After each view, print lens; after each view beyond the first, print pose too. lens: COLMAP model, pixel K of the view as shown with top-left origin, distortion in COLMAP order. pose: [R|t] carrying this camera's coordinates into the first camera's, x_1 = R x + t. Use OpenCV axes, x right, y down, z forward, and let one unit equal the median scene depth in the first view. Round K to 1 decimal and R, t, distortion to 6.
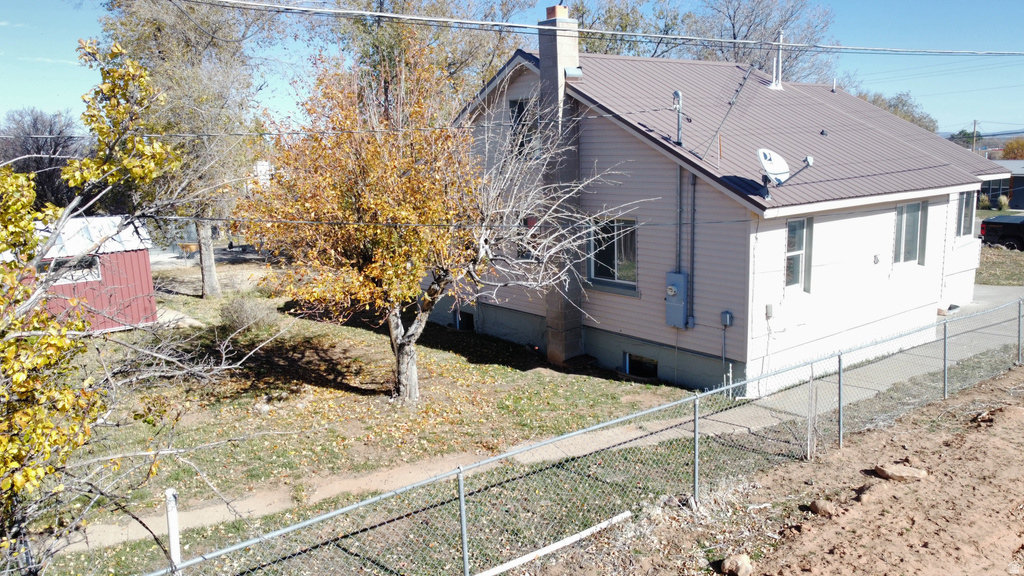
lens RADIAL K [[778.4, 0, 512.0], [0, 778.4, 288.0], [0, 0, 1]] dist [0.007614, -0.008207]
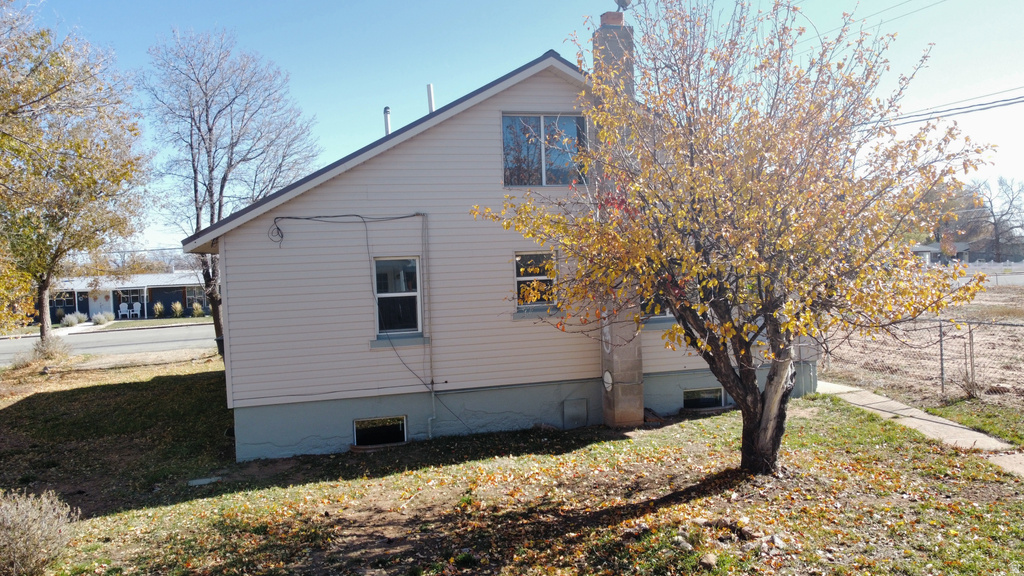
lens RADIAL K [[778.4, 0, 512.0], [0, 778.4, 288.0], [0, 0, 1]] dist [0.007614, -0.008207]
pose [[0.394925, -0.031708, 0.918166, -0.737238], [0.190326, 0.980547, -0.048002, -0.029224], [-0.898783, 0.193708, 0.393277, 0.733086]]
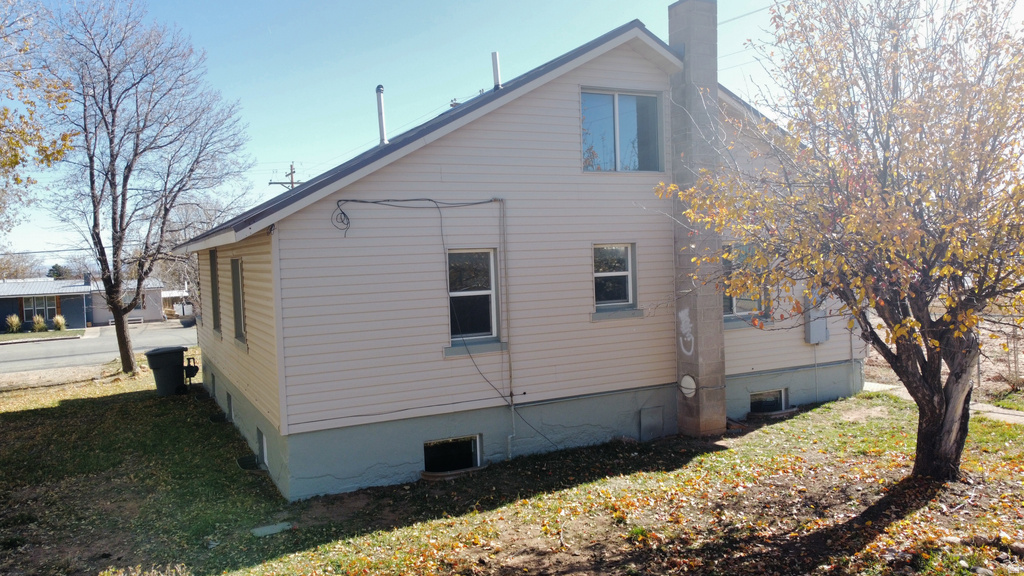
lens RADIAL K [[778.4, 0, 512.0], [0, 778.4, 288.0], [0, 0, 1]] dist [0.007614, -0.008207]
pose [[0.204785, -0.024097, 0.978510, -0.713282], [0.206500, 0.978260, -0.019126, -0.066738], [-0.956776, 0.205979, 0.205309, 0.974759]]
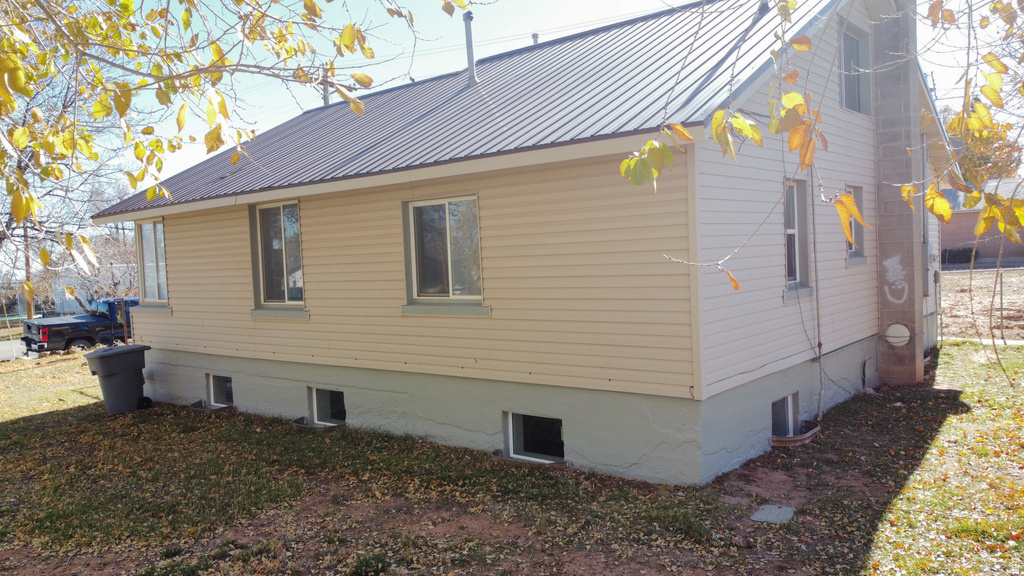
lens RADIAL K [[778.4, 0, 512.0], [0, 778.4, 288.0], [0, 0, 1]] dist [0.007614, -0.008207]
pose [[-0.194657, -0.008826, 0.980832, -0.601433], [0.226472, 0.972536, 0.053698, -0.120145], [-0.954368, 0.232584, -0.187312, 1.468501]]
